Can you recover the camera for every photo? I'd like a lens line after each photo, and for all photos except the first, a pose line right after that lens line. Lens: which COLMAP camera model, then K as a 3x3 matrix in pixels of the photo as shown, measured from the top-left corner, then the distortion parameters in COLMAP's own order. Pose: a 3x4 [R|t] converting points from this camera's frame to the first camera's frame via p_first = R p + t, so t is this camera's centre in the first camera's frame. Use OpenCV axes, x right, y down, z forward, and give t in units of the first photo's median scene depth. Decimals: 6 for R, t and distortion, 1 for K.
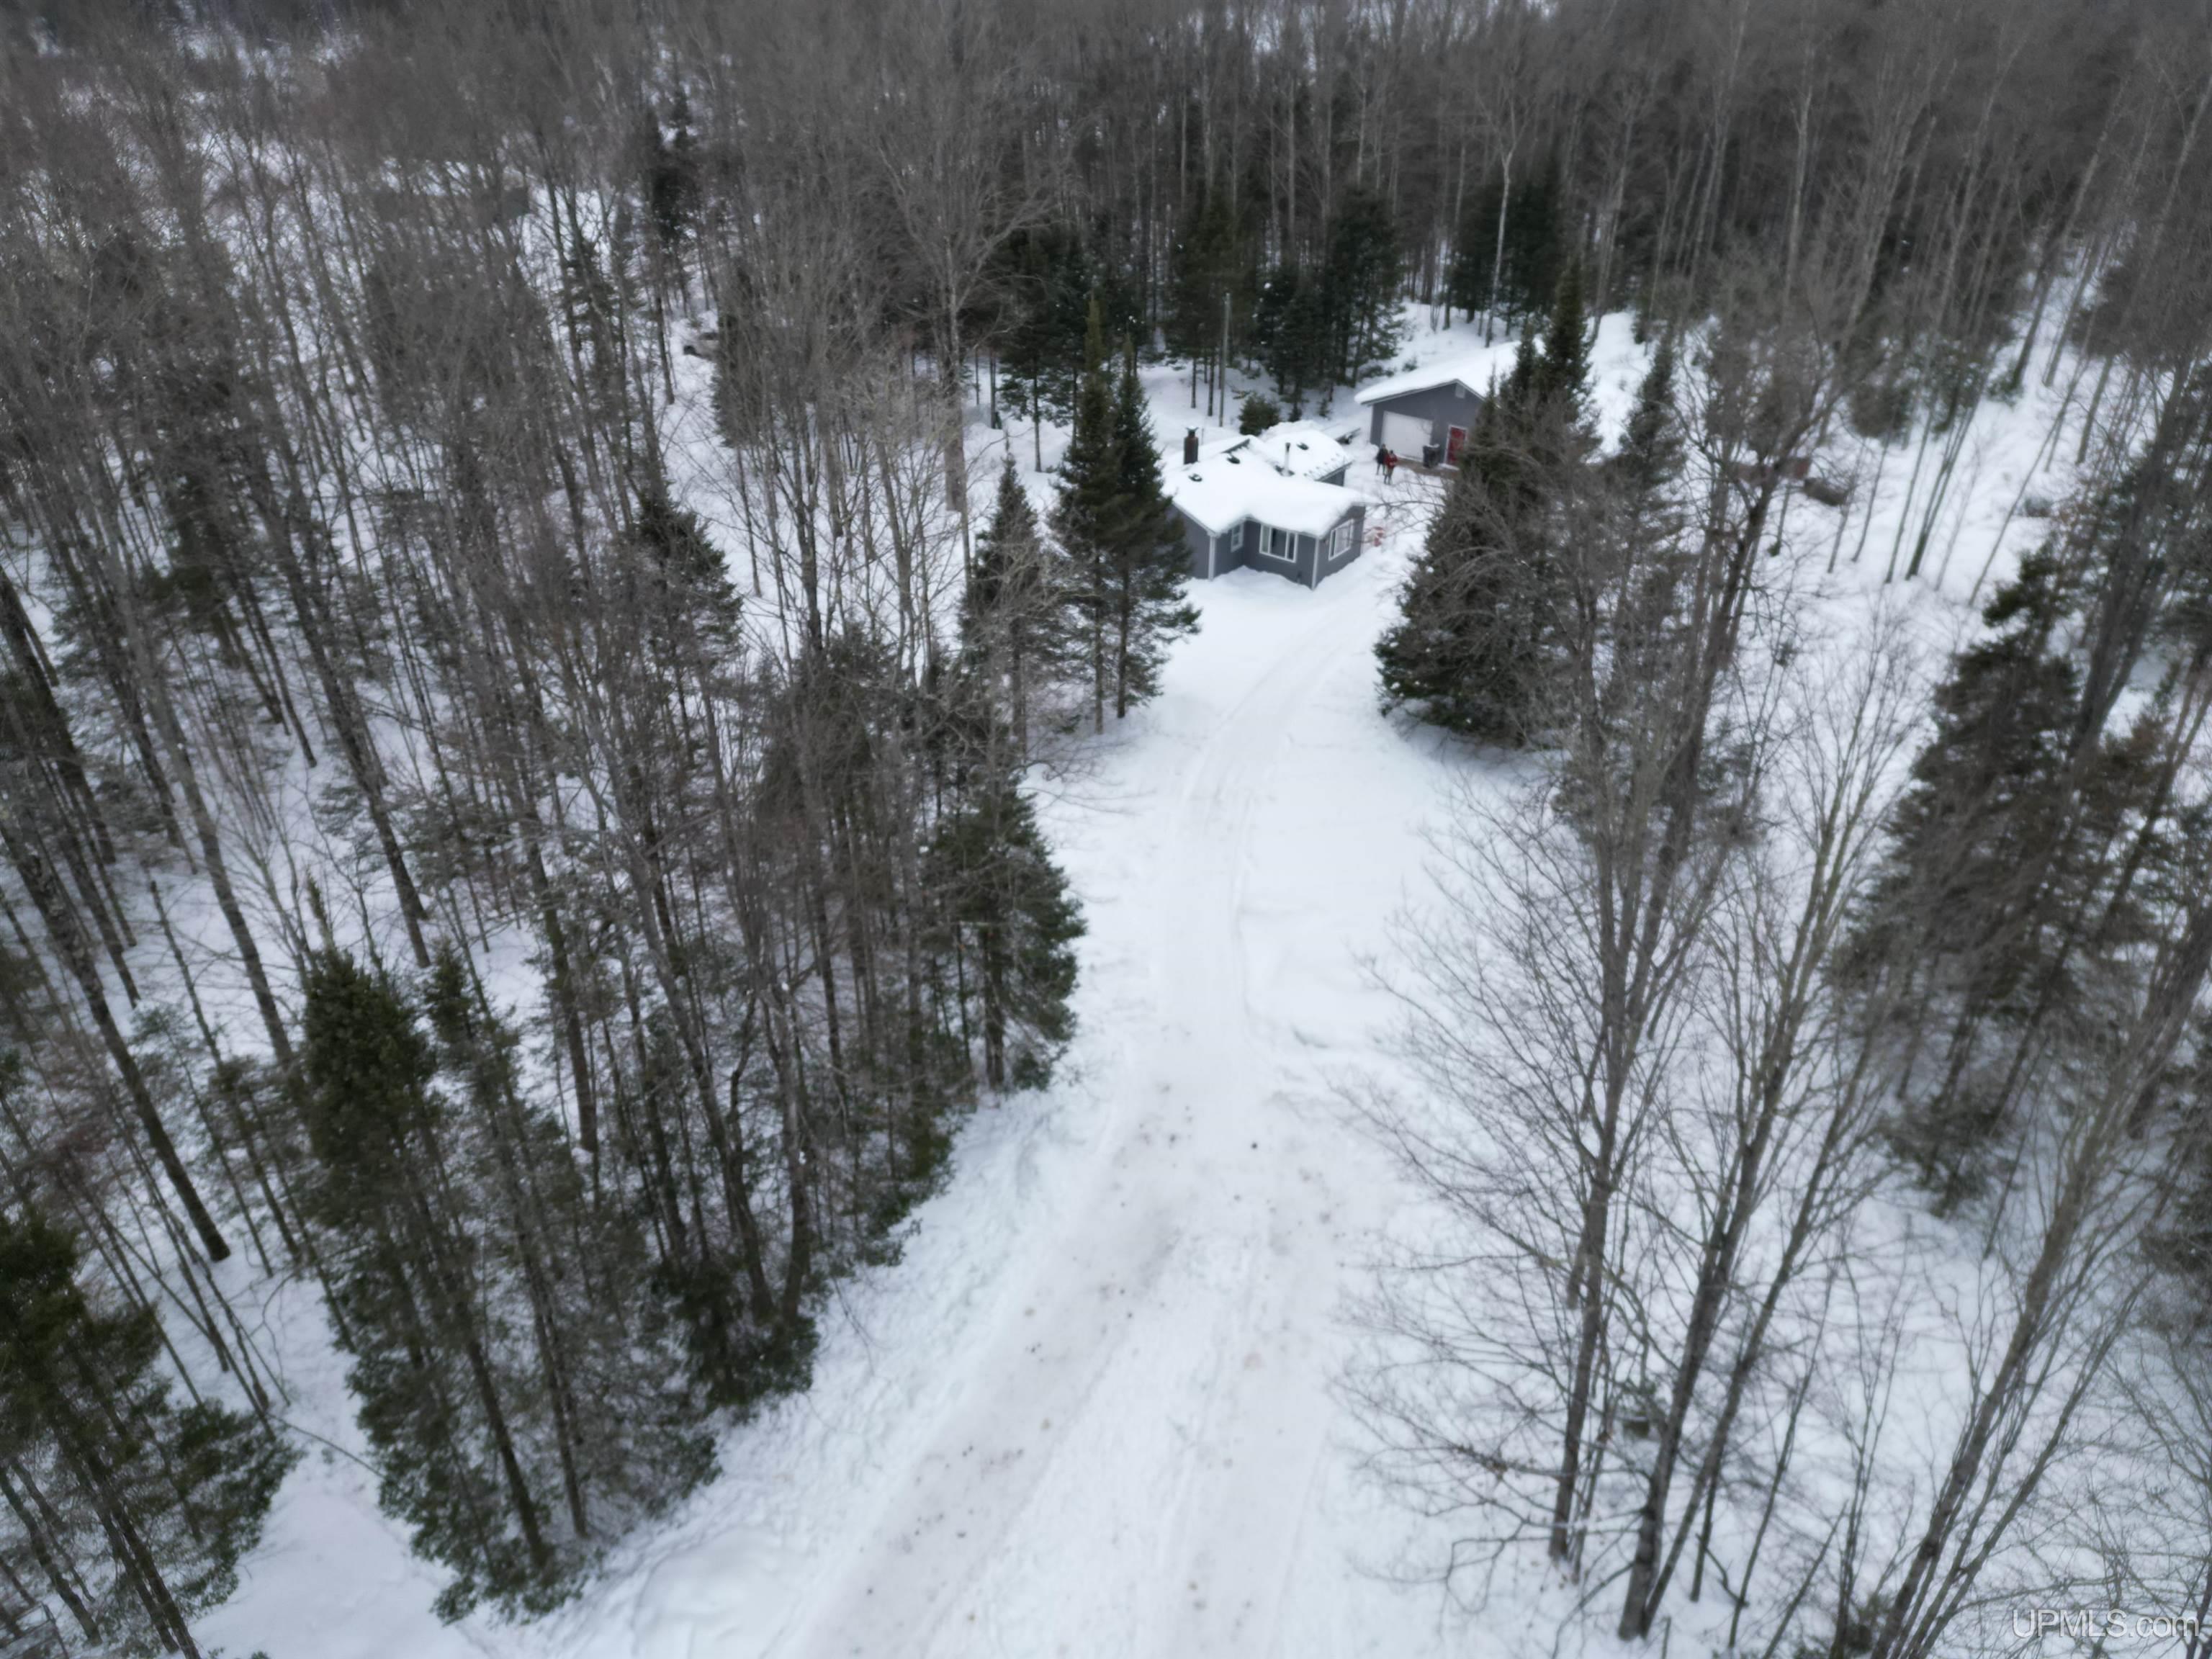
lens RADIAL K [[1613.7, 0, 1108.3], [0, 1613.7, 847.3], [0, 0, 1]] dist [0.074974, -0.080985]
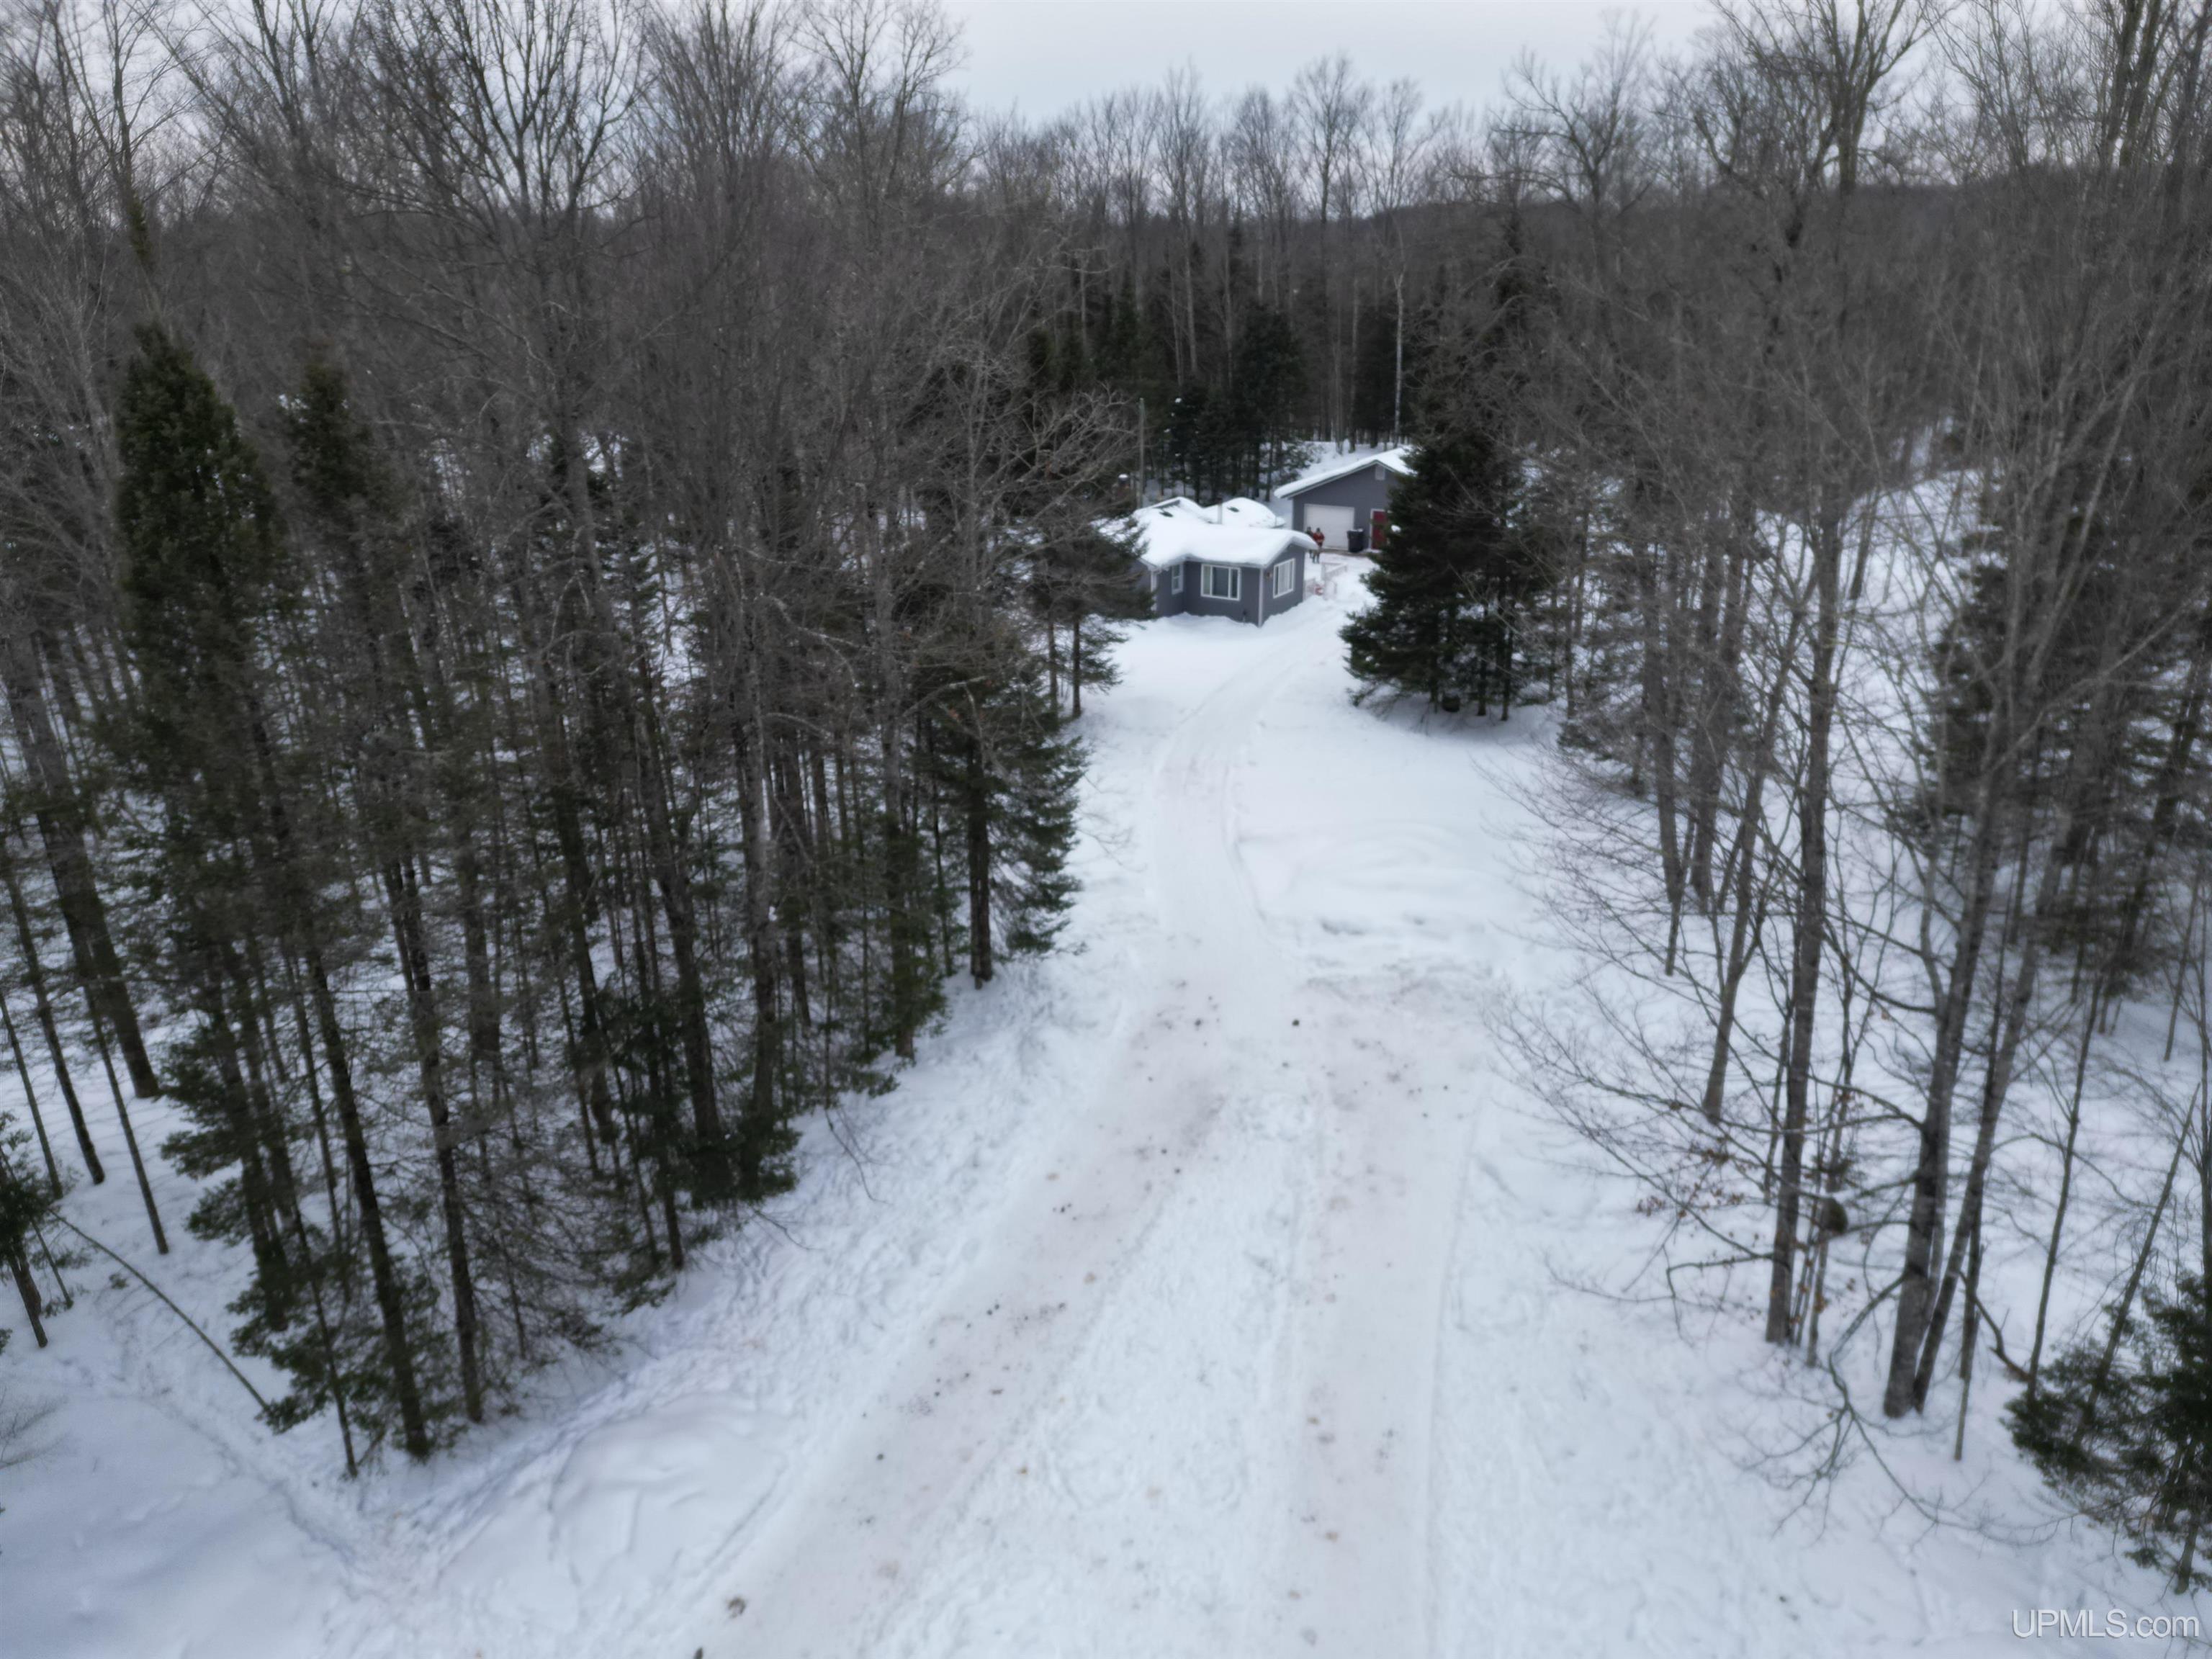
lens RADIAL K [[1613.7, 0, 1110.9], [0, 1613.7, 816.0], [0, 0, 1]] dist [0.074974, -0.080985]
pose [[0.996279, -0.045937, 0.072927, -0.068747], [0.060485, 0.975420, -0.211892, 0.279066], [-0.061400, 0.215514, 0.974568, 0.180438]]
